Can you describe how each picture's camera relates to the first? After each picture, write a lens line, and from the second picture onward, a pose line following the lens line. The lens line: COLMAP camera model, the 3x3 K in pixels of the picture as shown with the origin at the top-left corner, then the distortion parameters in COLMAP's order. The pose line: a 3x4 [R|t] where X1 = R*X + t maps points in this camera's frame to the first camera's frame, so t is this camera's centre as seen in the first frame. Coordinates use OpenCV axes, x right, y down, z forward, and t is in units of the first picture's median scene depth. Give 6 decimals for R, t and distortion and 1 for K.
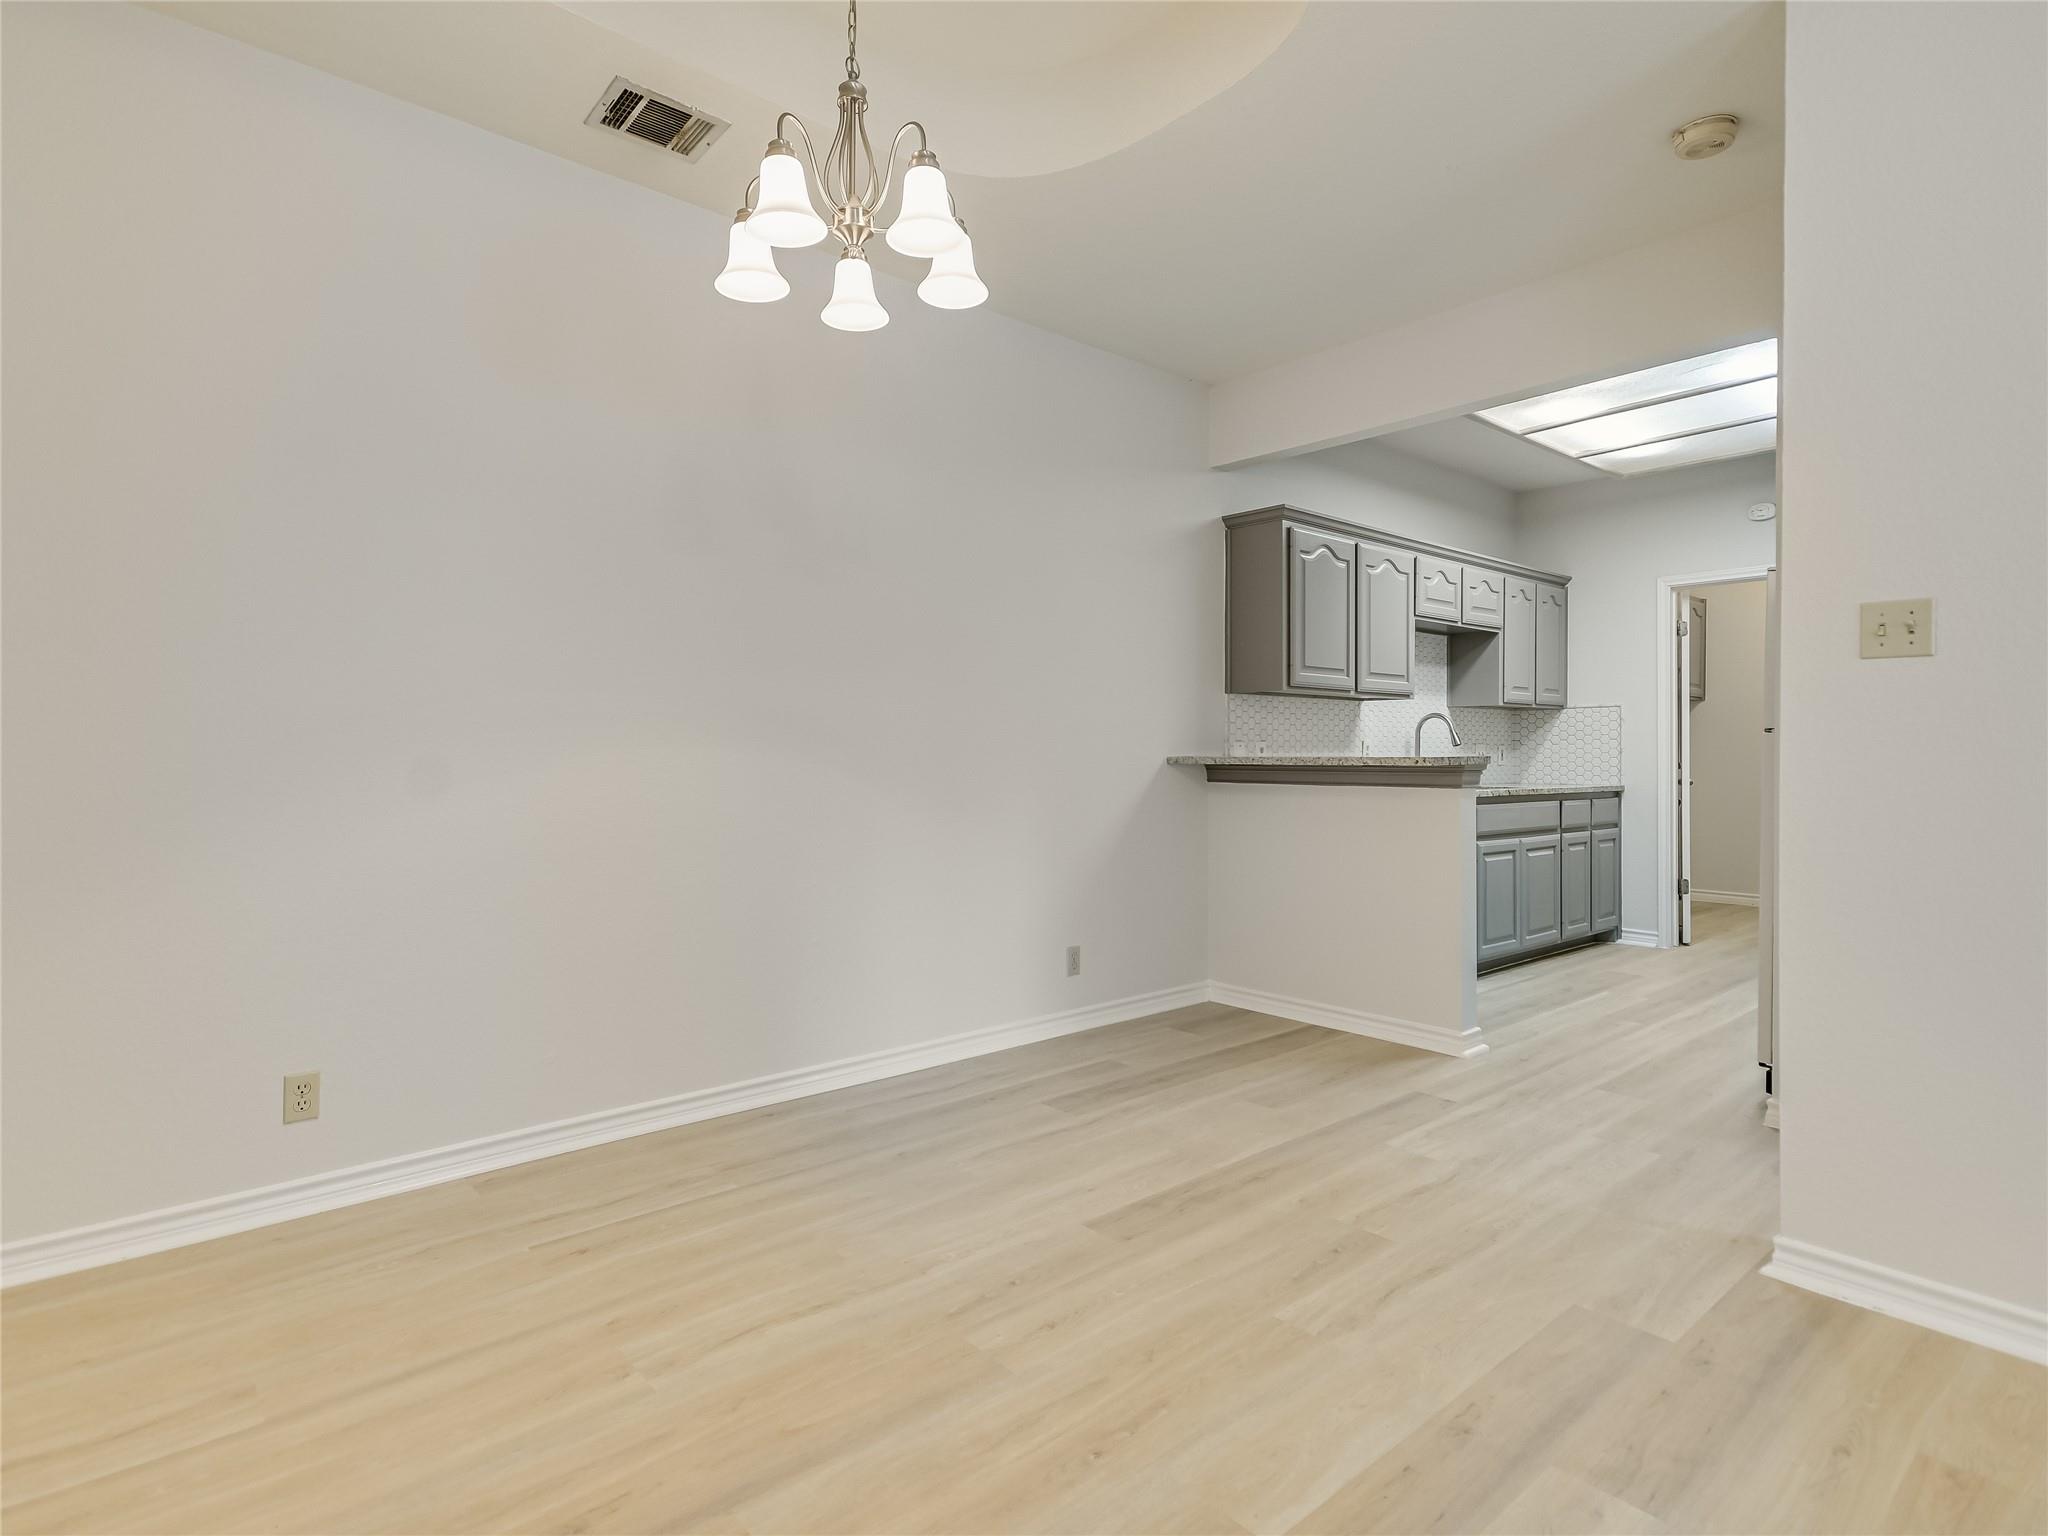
lens RADIAL K [[1007.1, 0, 1018.8], [0, 1007.1, 754.3], [0, 0, 1]] dist [-0.000954, -0.000005]
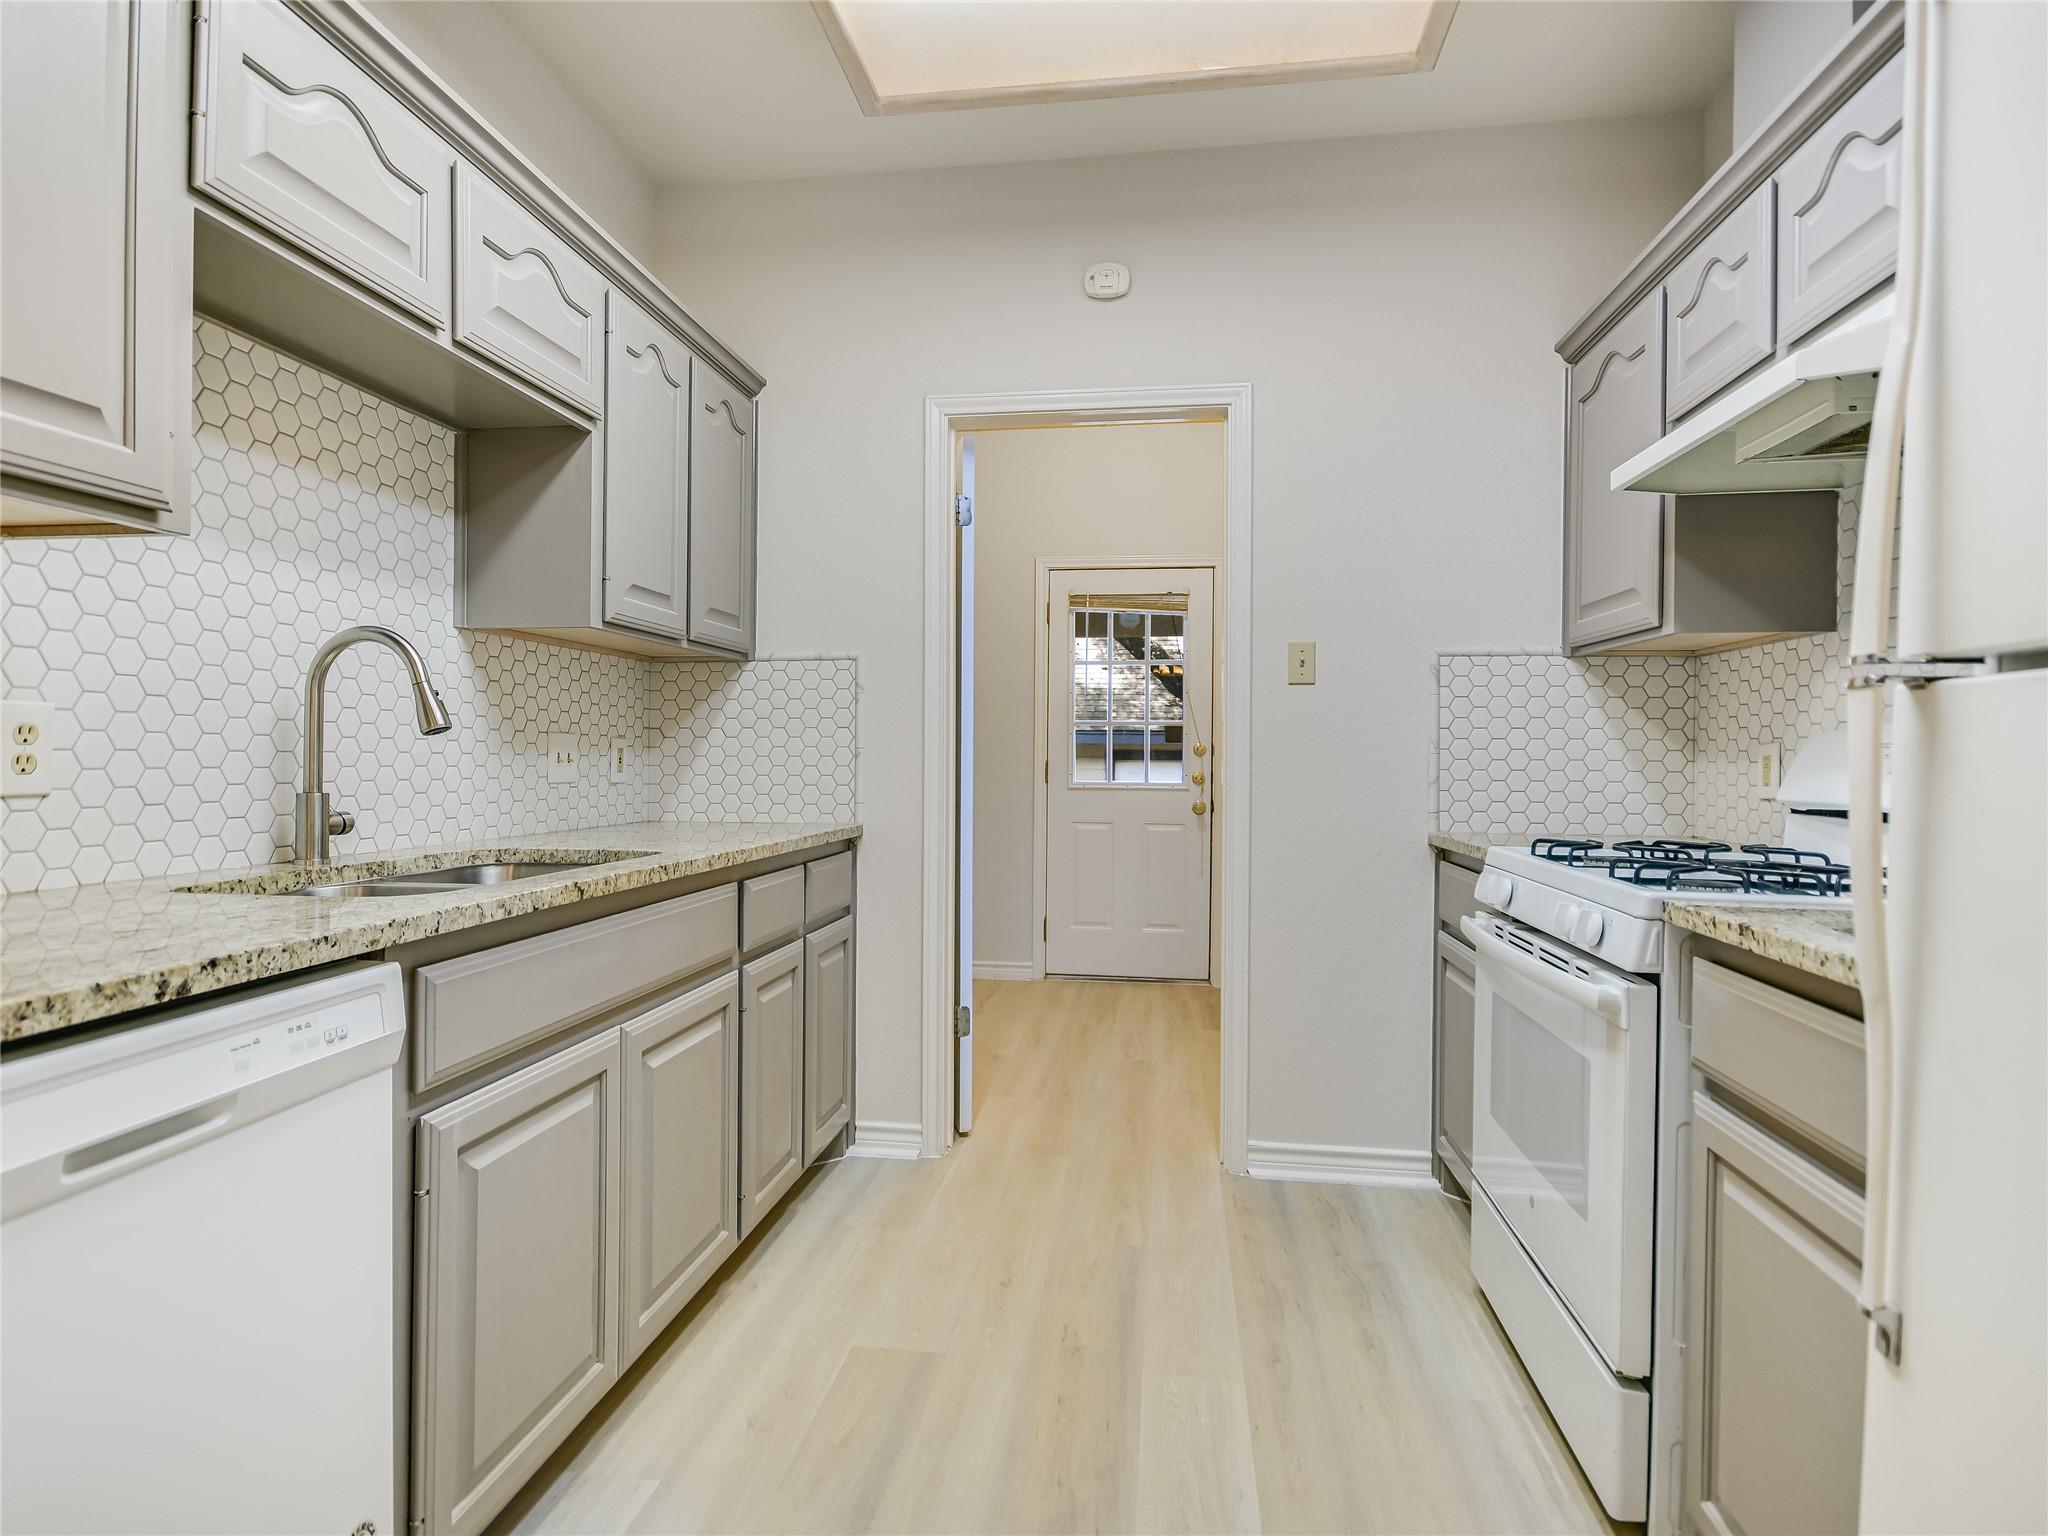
lens RADIAL K [[1077.9, 0, 1021.5], [0, 1077.9, 759.8], [0, 0, 1]] dist [-0.002642, 0.000115]
pose [[0.736079, 0.002503, 0.676891, 0.314056], [-0.006134, 0.999977, 0.002972, -0.001935], [-0.676868, -0.006339, 0.736077, 0.579017]]
